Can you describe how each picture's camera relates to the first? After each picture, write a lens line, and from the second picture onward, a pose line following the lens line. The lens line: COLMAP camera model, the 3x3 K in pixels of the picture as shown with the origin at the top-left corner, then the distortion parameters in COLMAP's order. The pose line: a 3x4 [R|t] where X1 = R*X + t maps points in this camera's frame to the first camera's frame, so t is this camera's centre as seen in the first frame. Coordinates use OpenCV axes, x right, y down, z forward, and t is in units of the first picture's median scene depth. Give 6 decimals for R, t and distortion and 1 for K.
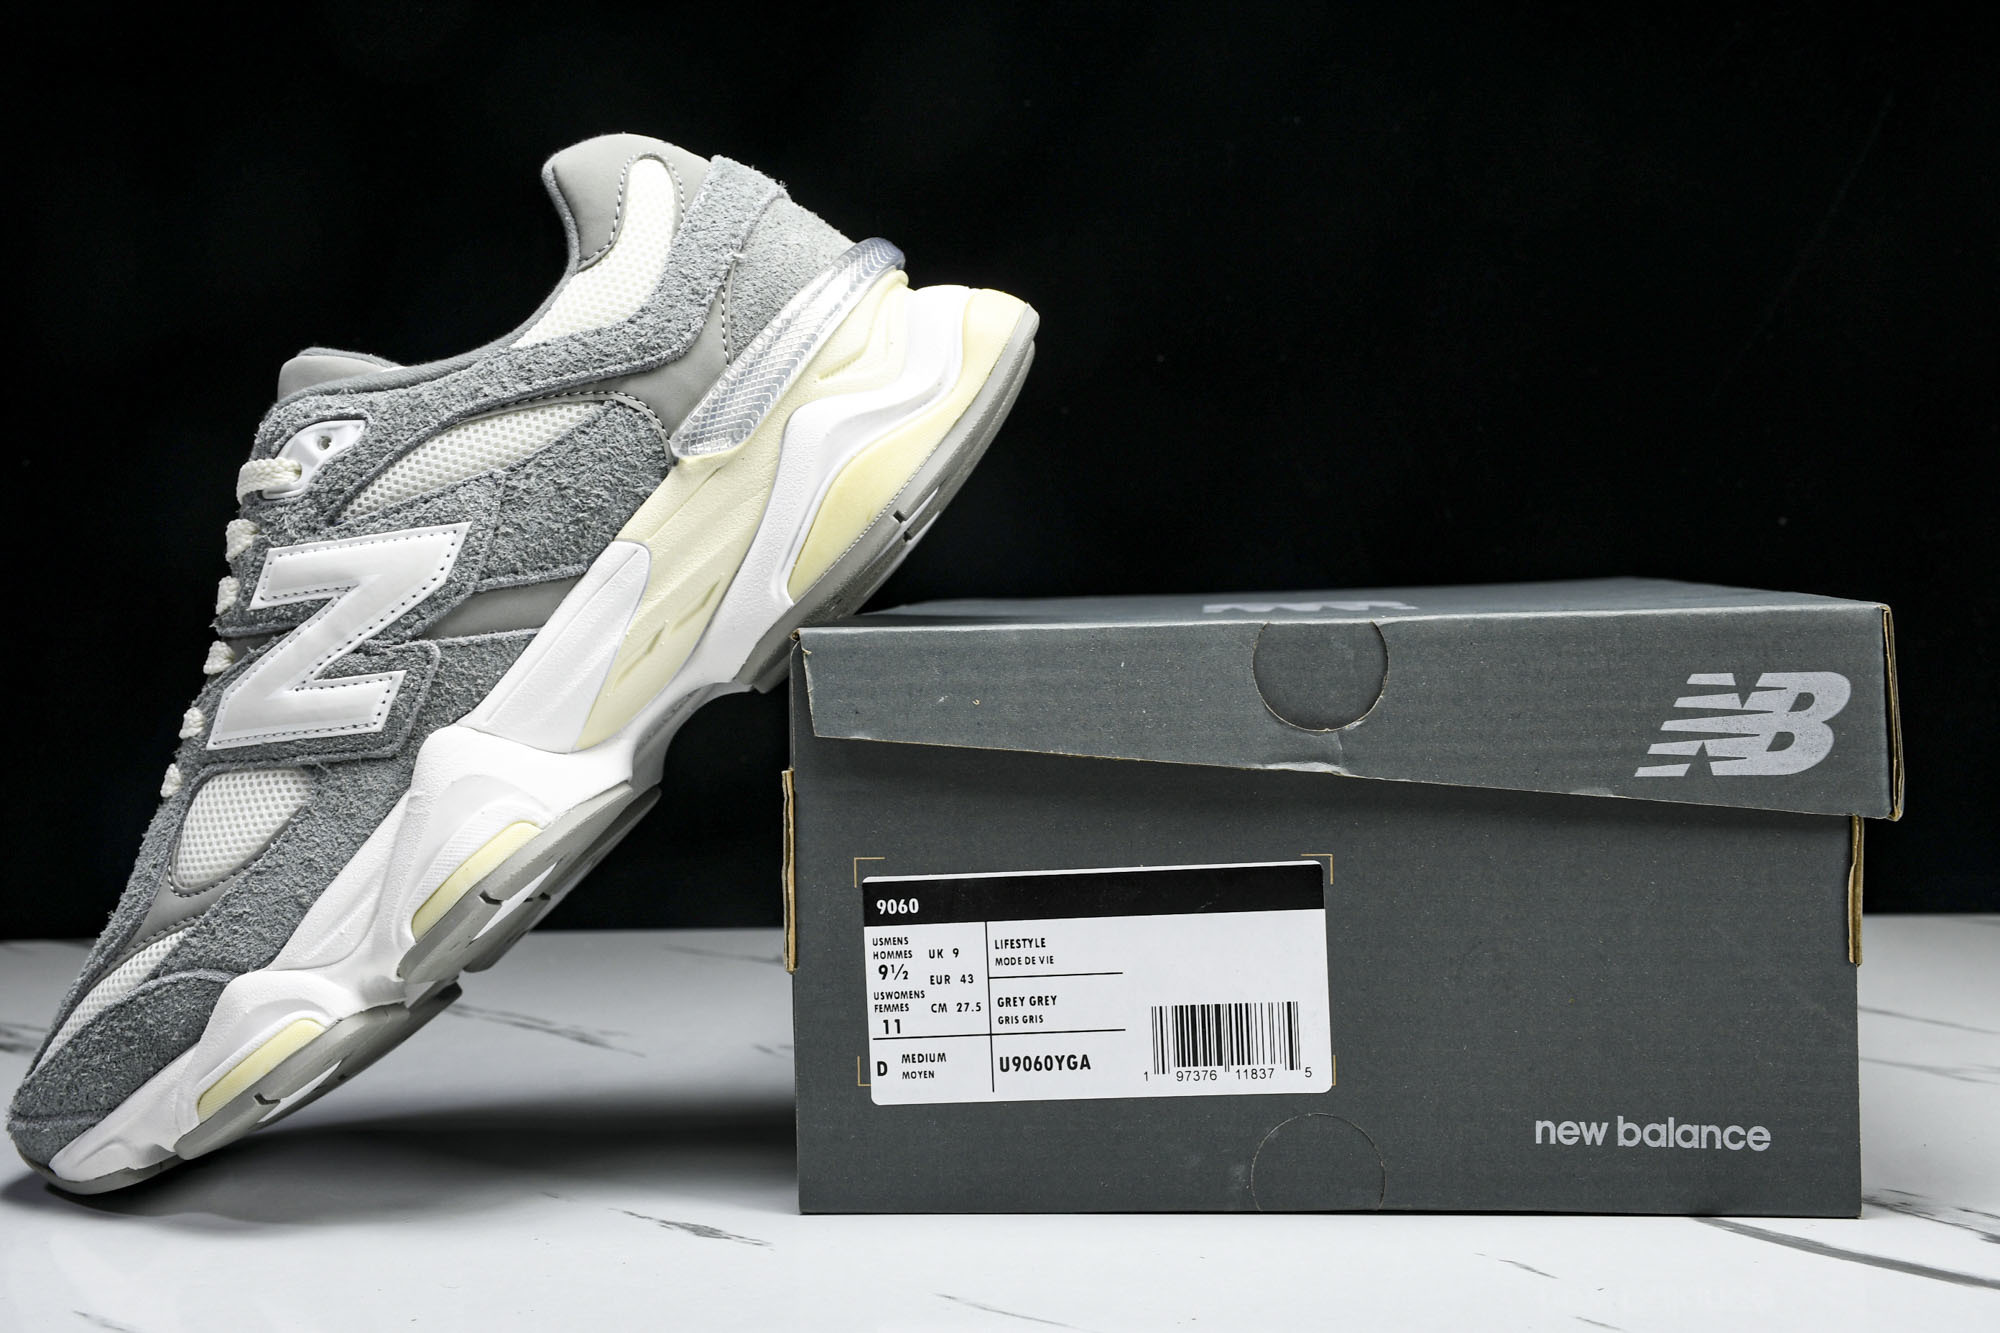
lens RADIAL K [[2929.6, 0, 1000.7], [0, 2929.6, 666.7], [0, 0, 1]] dist [0.142119, 0.000000]
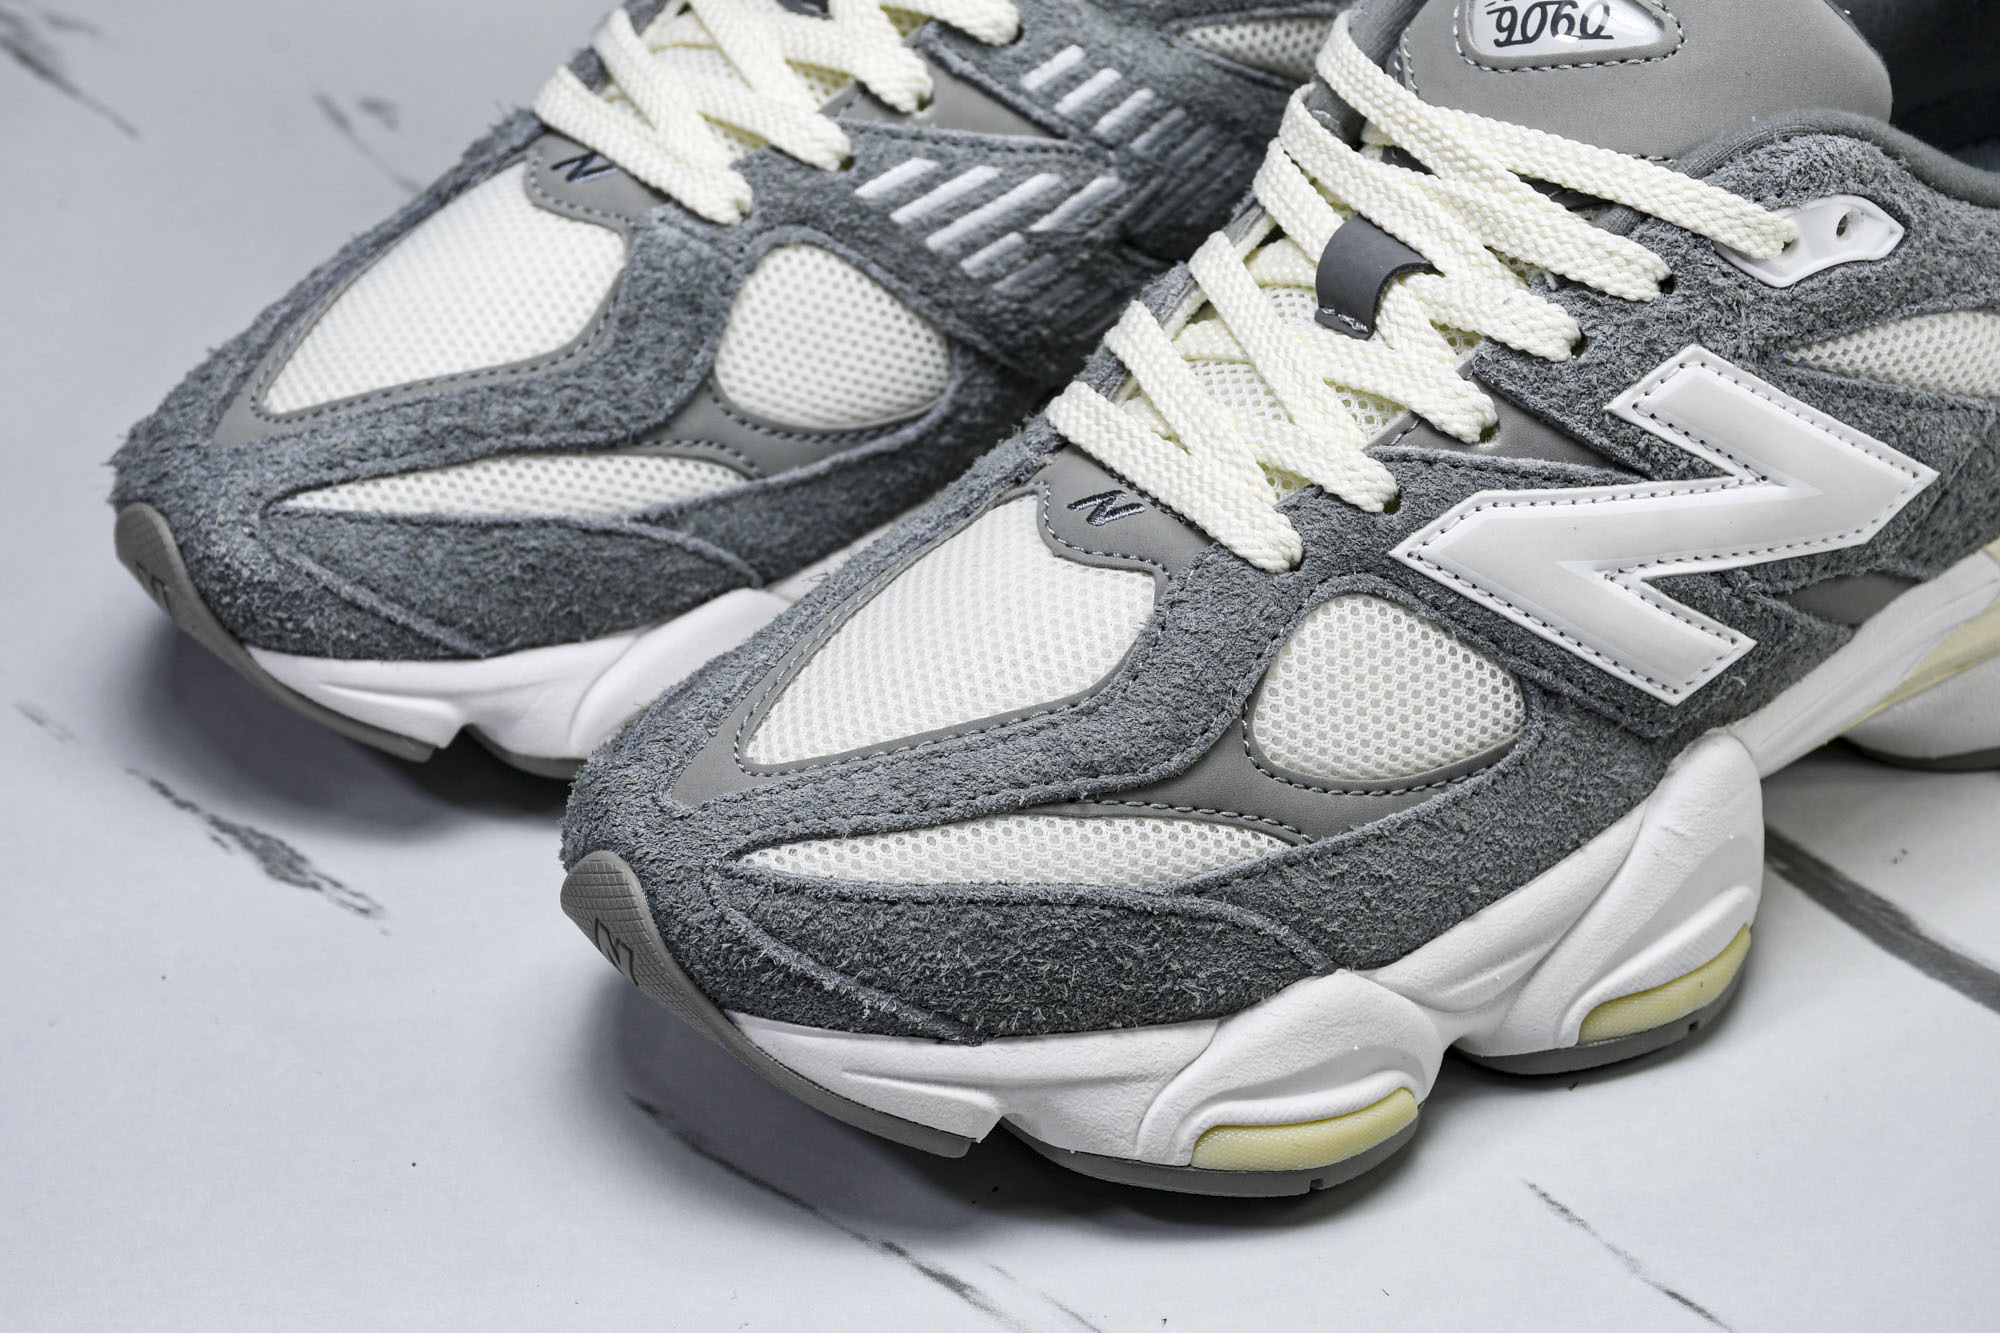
lens RADIAL K [[5153.1, 0, 984.1], [0, 5153.1, 663.6], [0, 0, 1]] dist [0.588372, 0.000000]
pose [[0.545238, 0.324586, 0.772890, -1.141513], [-0.561452, 0.826047, 0.049168, 0.042434], [-0.622485, -0.460749, 0.632632, 0.414722]]
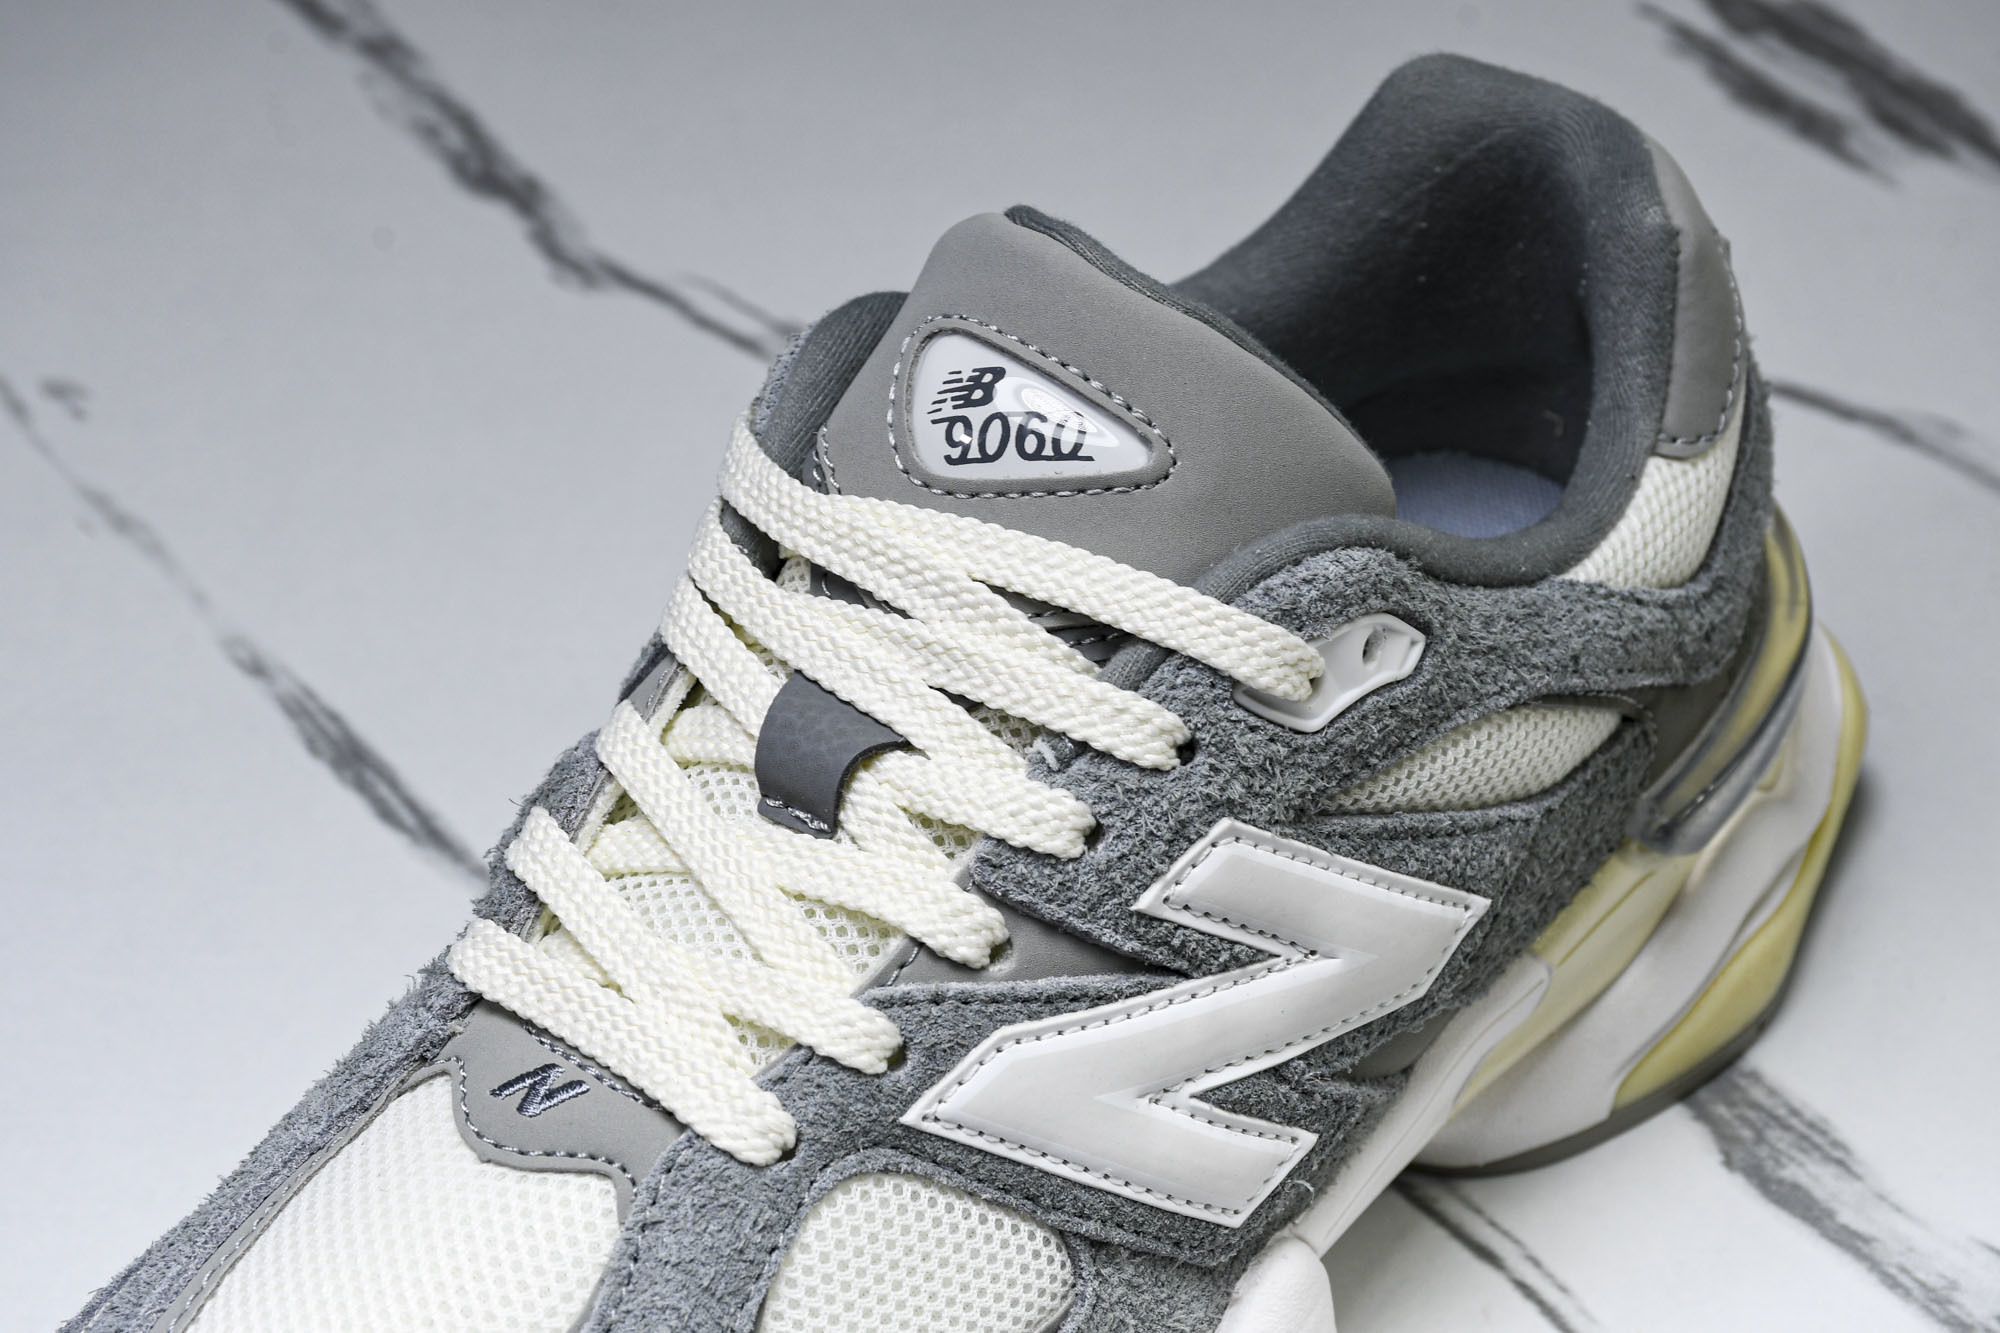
lens RADIAL K [[4679.6, 0, 983.3], [0, 4679.6, 656.2], [0, 0, 1]] dist [0.416298, 0.000000]
pose [[0.432254, 0.223119, 0.873713, -0.978779], [-0.476195, 0.879270, 0.011050, -0.054243], [-0.765764, -0.420834, 0.486316, 0.686226]]
